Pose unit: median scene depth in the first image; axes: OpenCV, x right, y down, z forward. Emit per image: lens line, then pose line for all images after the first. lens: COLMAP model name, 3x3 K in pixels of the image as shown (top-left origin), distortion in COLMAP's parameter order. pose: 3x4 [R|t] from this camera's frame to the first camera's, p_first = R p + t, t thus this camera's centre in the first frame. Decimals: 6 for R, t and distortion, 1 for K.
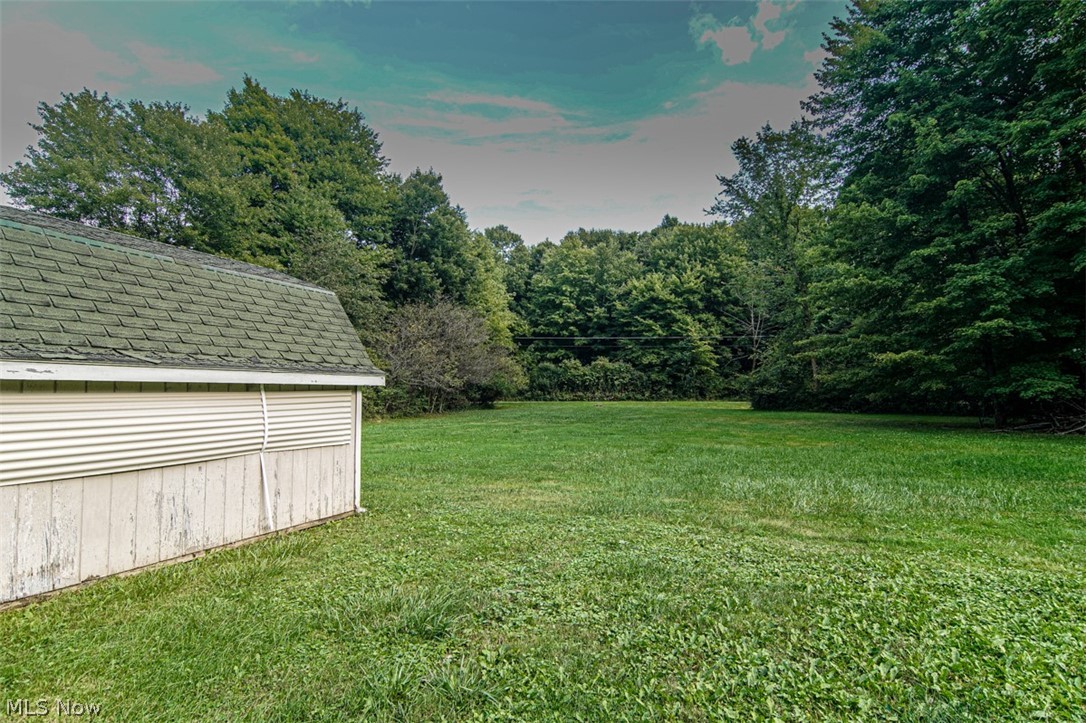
lens RADIAL K [[577.6, 0, 543.0], [0, 577.6, 361.5], [0, 0, 1]] dist [0.002759, -0.001212]
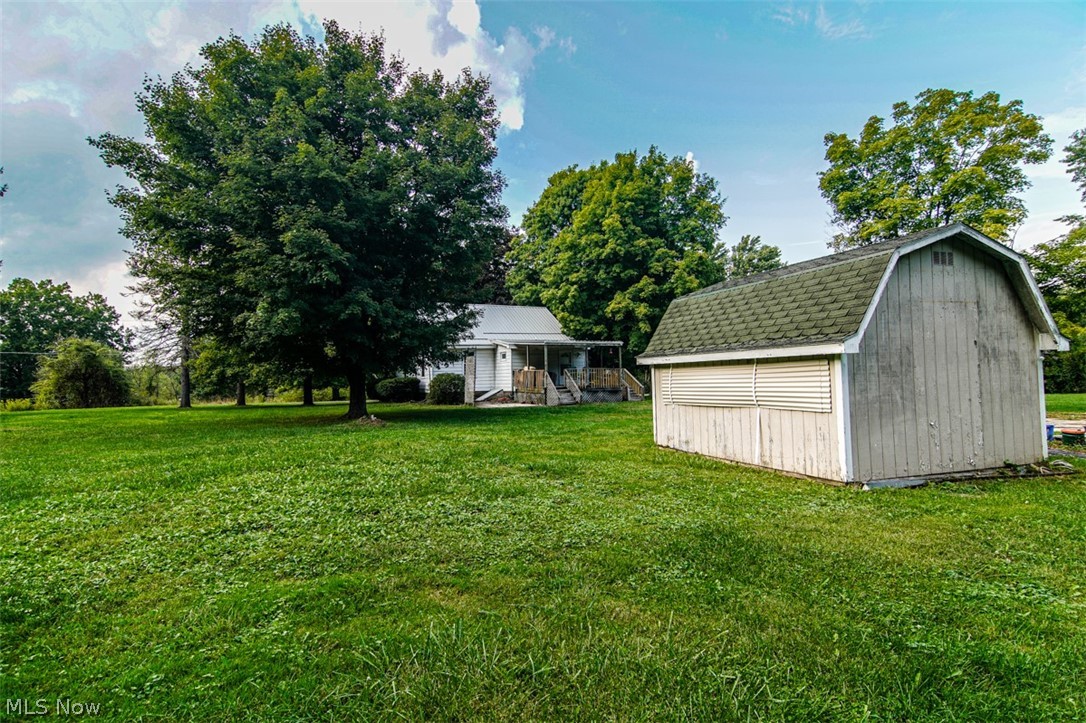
lens RADIAL K [[577.6, 0, 543.0], [0, 577.6, 361.5], [0, 0, 1]] dist [0.002759, -0.001212]
pose [[-0.719658, 0.003447, -0.694320, 0.075812], [0.066293, 0.995760, -0.063769, 0.008872], [0.691157, -0.091921, -0.716835, 0.145227]]
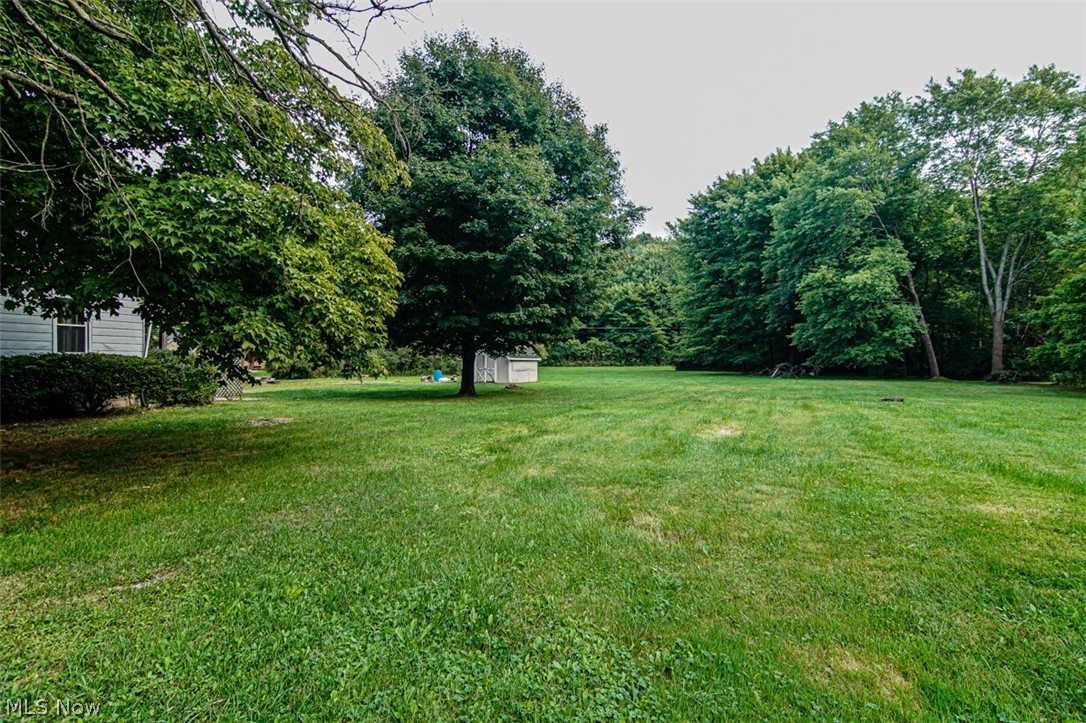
lens RADIAL K [[577.6, 0, 543.0], [0, 577.6, 361.5], [0, 0, 1]] dist [0.002759, -0.001212]
pose [[0.999974, -0.004900, -0.005289, -0.025150], [0.005180, 0.998511, 0.054302, -0.029505], [0.005015, -0.054328, 0.998511, -0.539929]]
